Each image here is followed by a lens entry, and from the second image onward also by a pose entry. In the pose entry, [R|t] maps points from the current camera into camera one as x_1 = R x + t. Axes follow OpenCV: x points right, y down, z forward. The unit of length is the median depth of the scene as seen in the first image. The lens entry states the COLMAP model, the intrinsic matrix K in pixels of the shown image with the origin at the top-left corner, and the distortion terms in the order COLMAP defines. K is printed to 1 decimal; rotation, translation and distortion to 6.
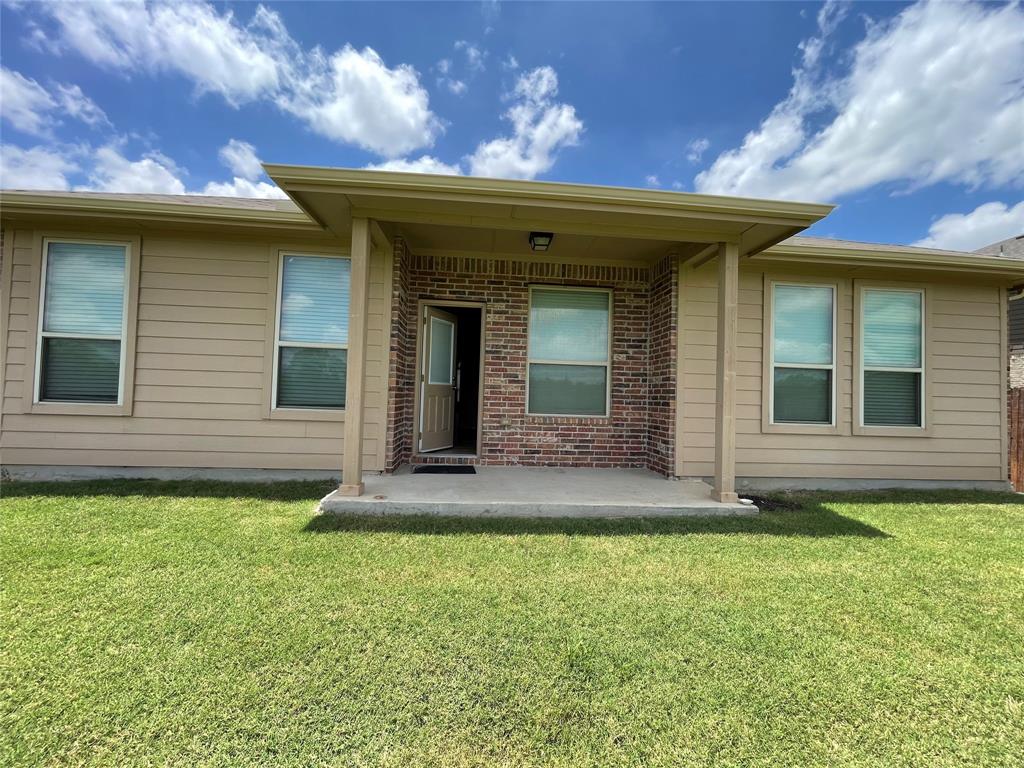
lens RADIAL K [[415.7, 0, 512.3], [0, 415.7, 383.1], [0, 0, 1]] dist [-0.000328, -0.000048]
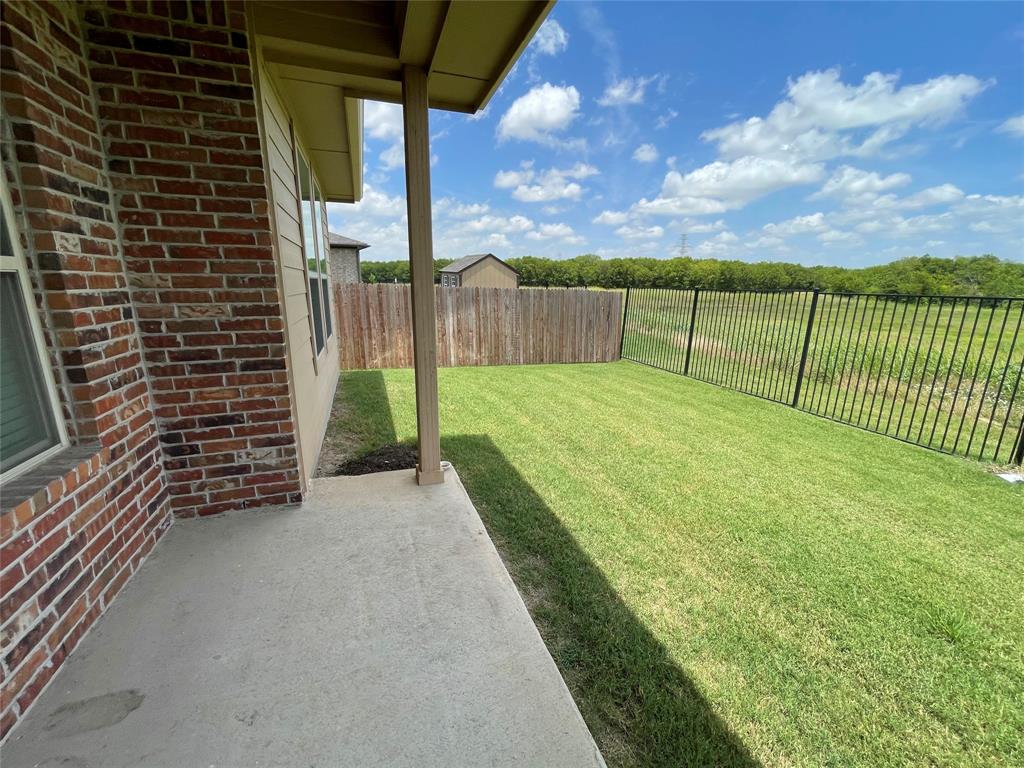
lens RADIAL K [[415.7, 0, 510.2], [0, 415.7, 385.7], [0, 0, 1]] dist [-0.000328, -0.000048]
pose [[-0.245775, -0.259608, 0.933916, -0.126434], [-0.042329, 0.965424, 0.257227, -0.053824], [-0.968402, 0.023689, -0.248265, 0.769944]]
